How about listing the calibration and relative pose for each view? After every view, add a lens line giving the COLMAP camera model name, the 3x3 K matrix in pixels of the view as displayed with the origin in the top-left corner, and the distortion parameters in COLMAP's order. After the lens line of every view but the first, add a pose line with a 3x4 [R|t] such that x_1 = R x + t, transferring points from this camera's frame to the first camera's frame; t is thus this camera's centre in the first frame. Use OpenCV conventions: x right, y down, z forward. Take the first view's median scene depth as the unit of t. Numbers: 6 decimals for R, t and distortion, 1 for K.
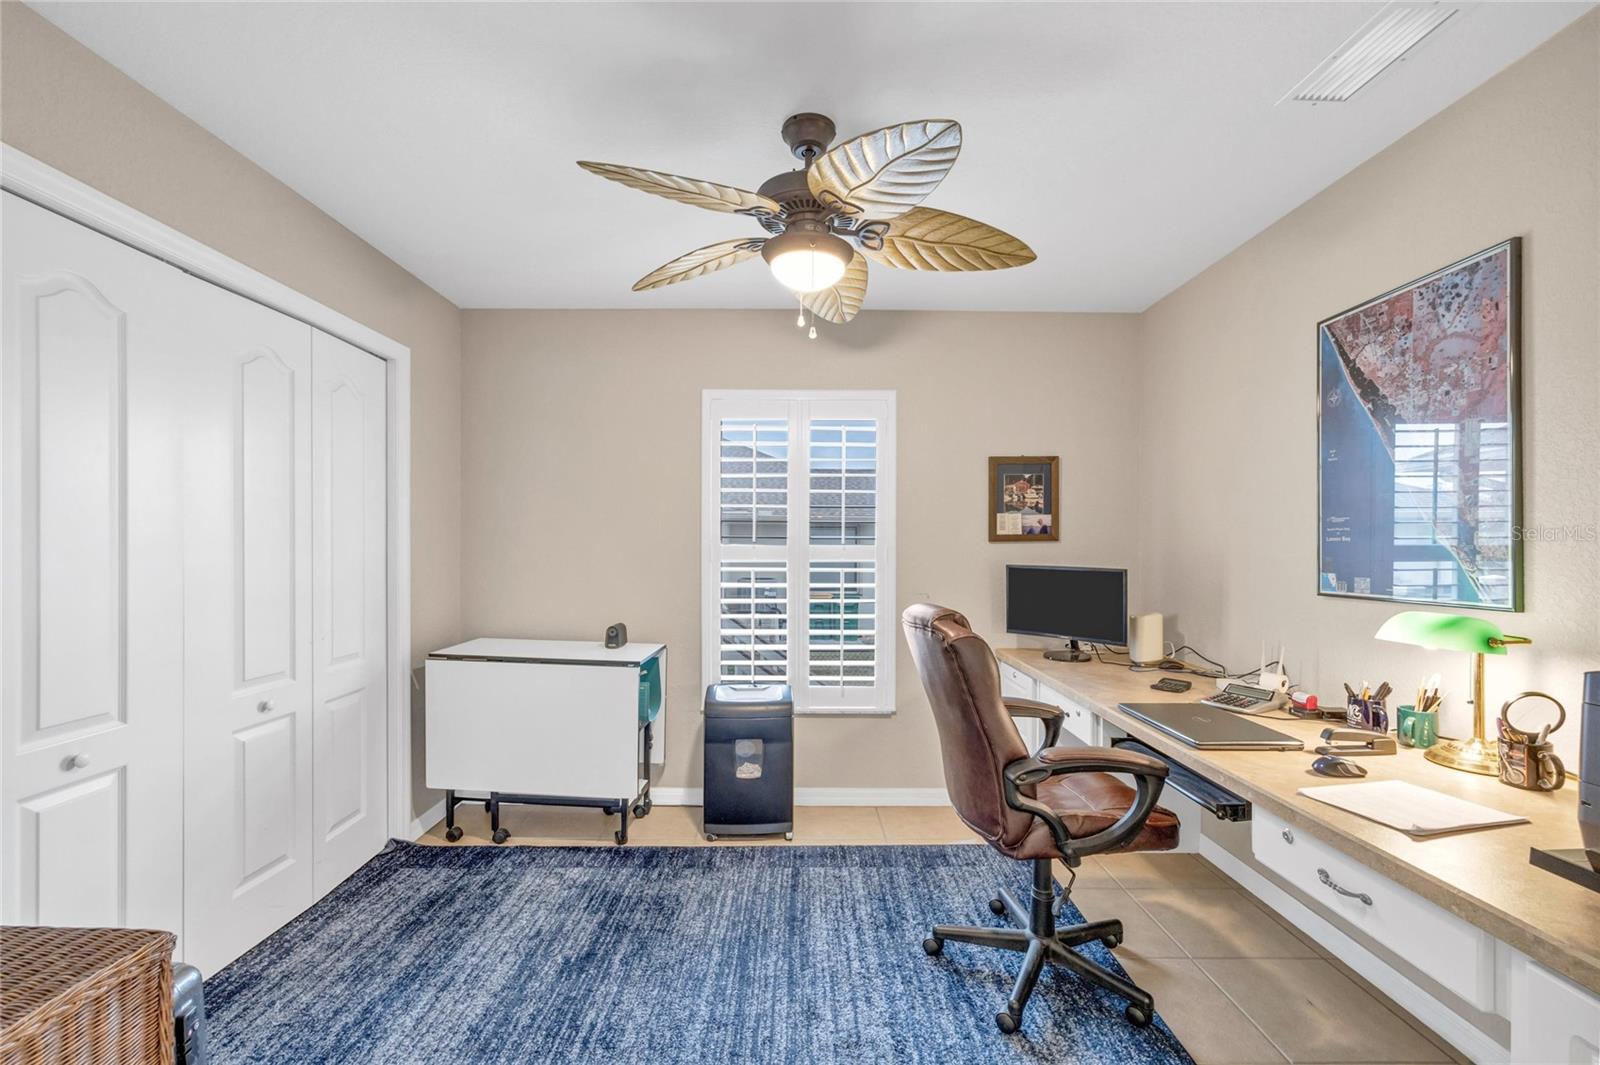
lens RADIAL K [[648.3, 0, 790.9], [0, 648.3, 538.1], [0, 0, 1]] dist [0.001781, -0.000324]
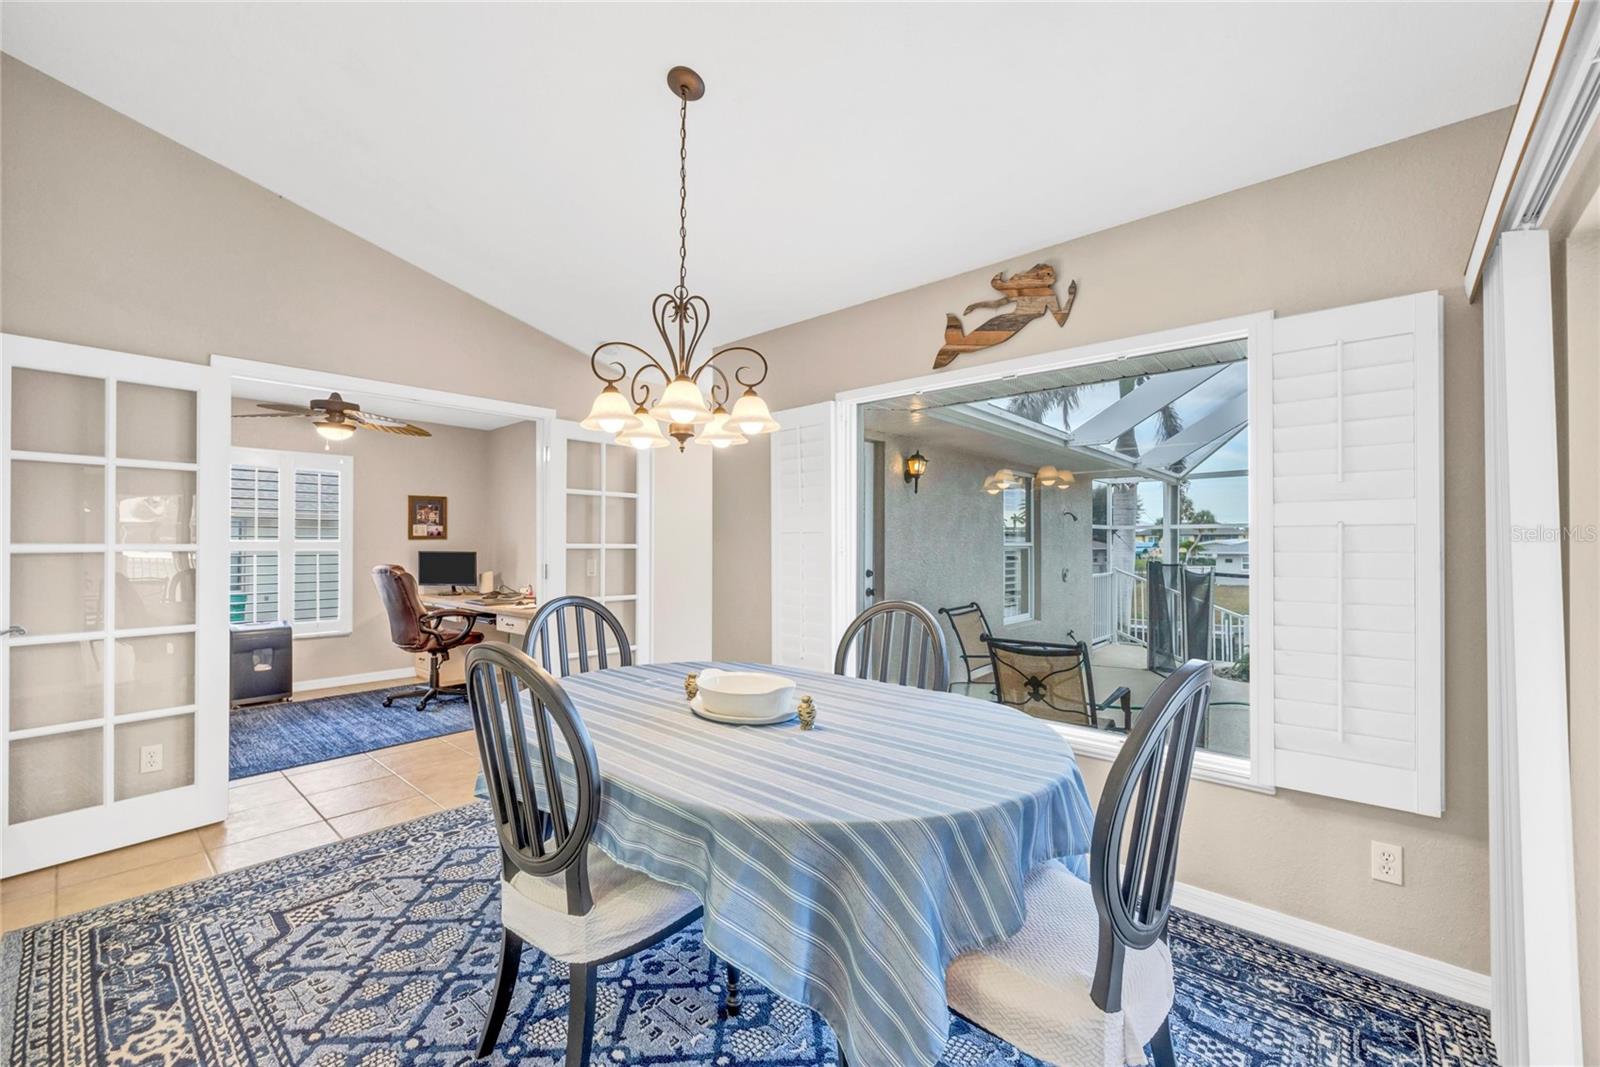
lens RADIAL K [[656.8, 0, 795.8], [0, 656.8, 537.5], [0, 0, 1]] dist [-0.004134, -0.000217]
pose [[0.661219, 0.001458, 0.750192, -0.437696], [-0.000354, 0.999999, -0.001632, 0.002697], [-0.750193, 0.000814, 0.661218, -1.274415]]
